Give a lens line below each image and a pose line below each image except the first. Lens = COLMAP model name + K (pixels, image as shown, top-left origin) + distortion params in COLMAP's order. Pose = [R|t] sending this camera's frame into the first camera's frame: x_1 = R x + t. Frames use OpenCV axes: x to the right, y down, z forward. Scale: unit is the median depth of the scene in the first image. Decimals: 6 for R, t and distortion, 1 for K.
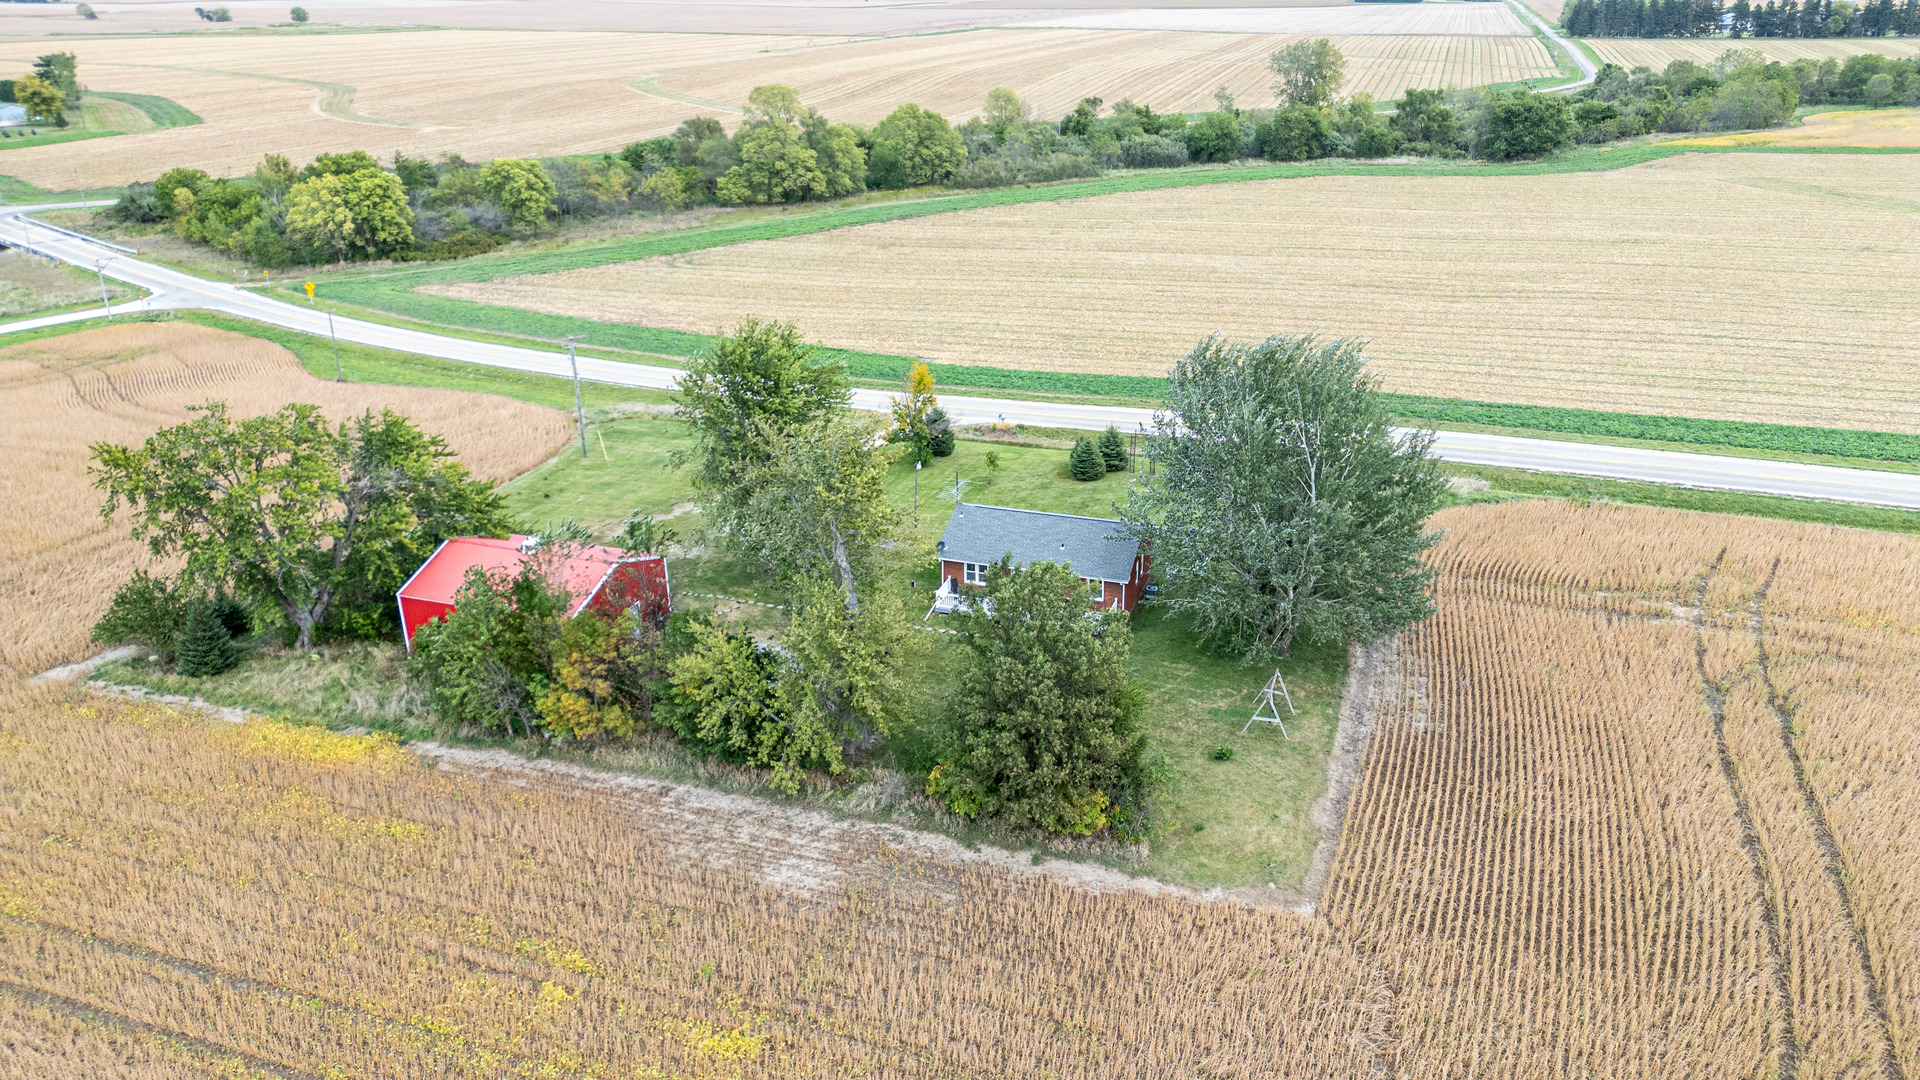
lens RADIAL K [[1379.6, 0, 959.0], [0, 1379.6, 537.9], [0, 0, 1]] dist [0.022749, -0.005603]
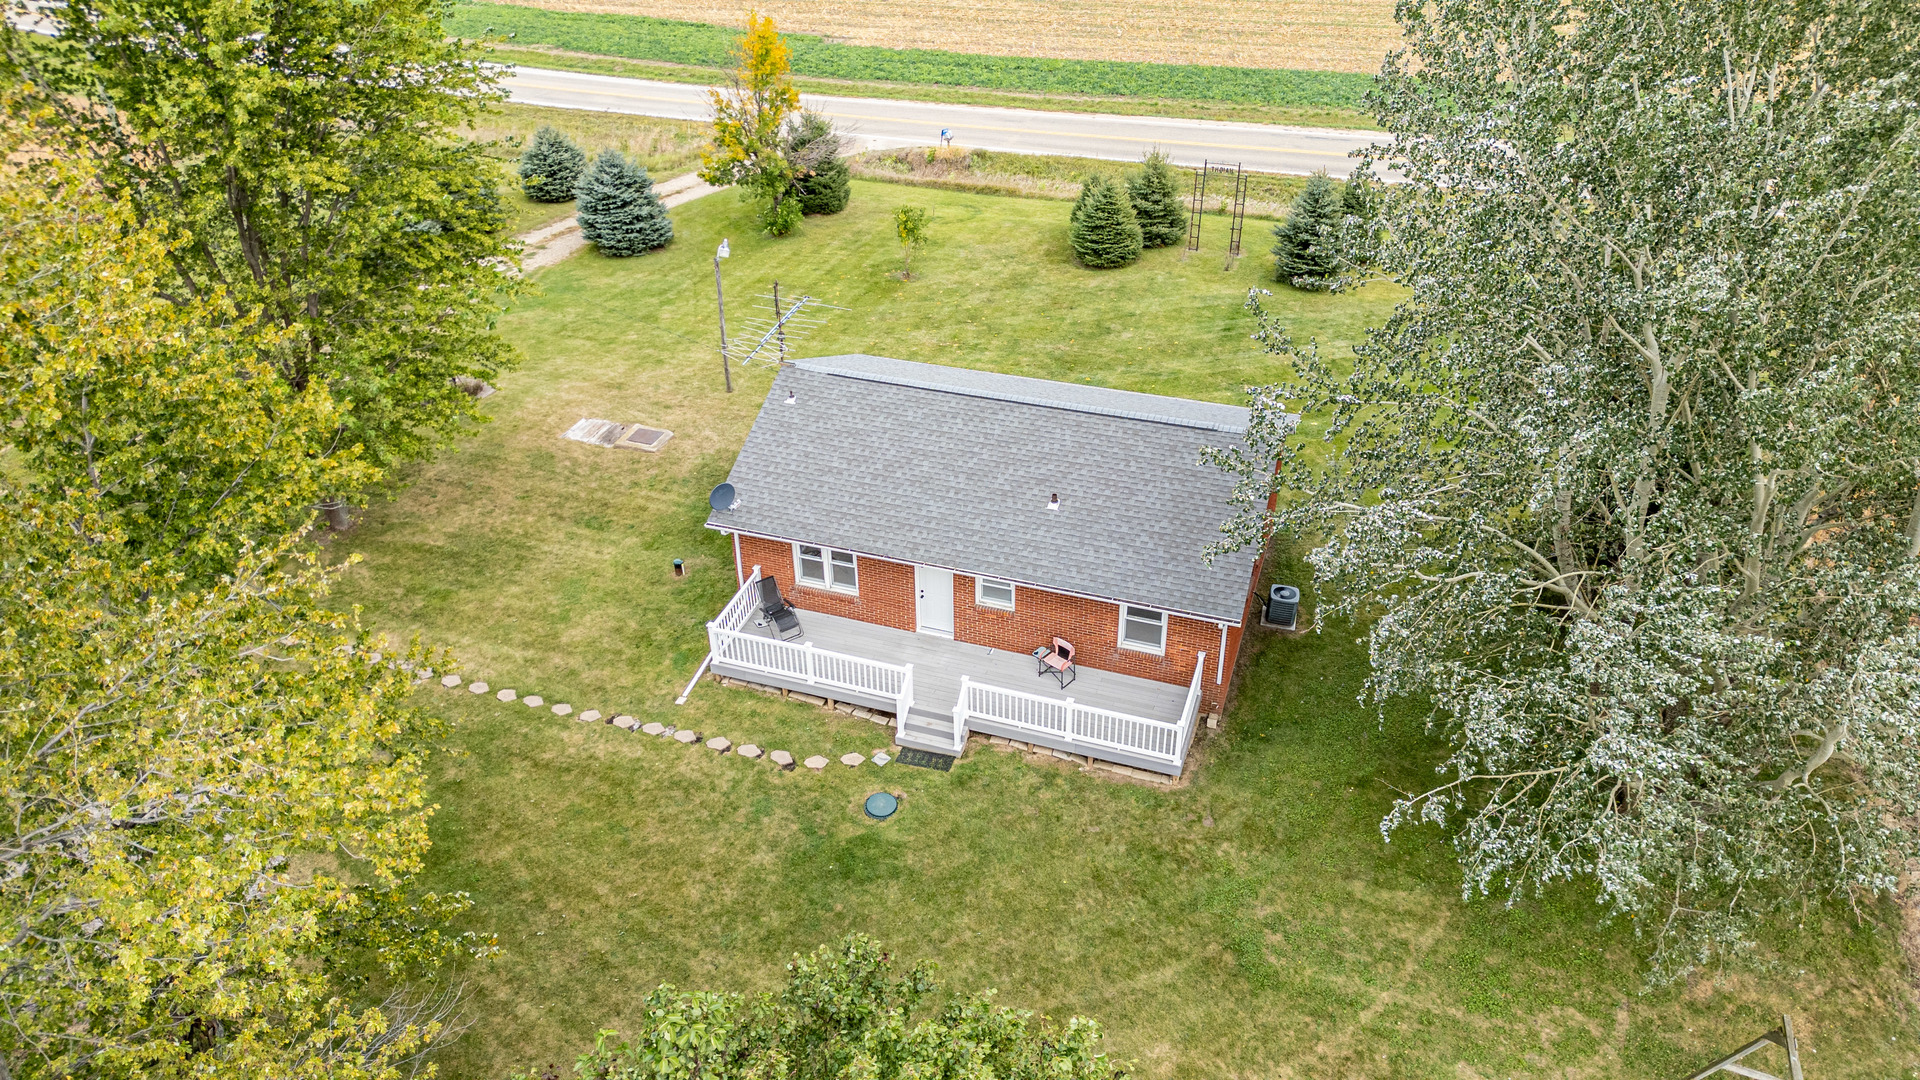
lens RADIAL K [[1379.6, 0, 960.6], [0, 1379.6, 544.4], [0, 0, 1]] dist [0.022749, -0.005603]
pose [[0.999953, -0.002718, 0.009329, 0.034189], [0.000832, 0.980510, 0.196467, -0.039793], [-0.009682, -0.196450, 0.980466, 0.470764]]
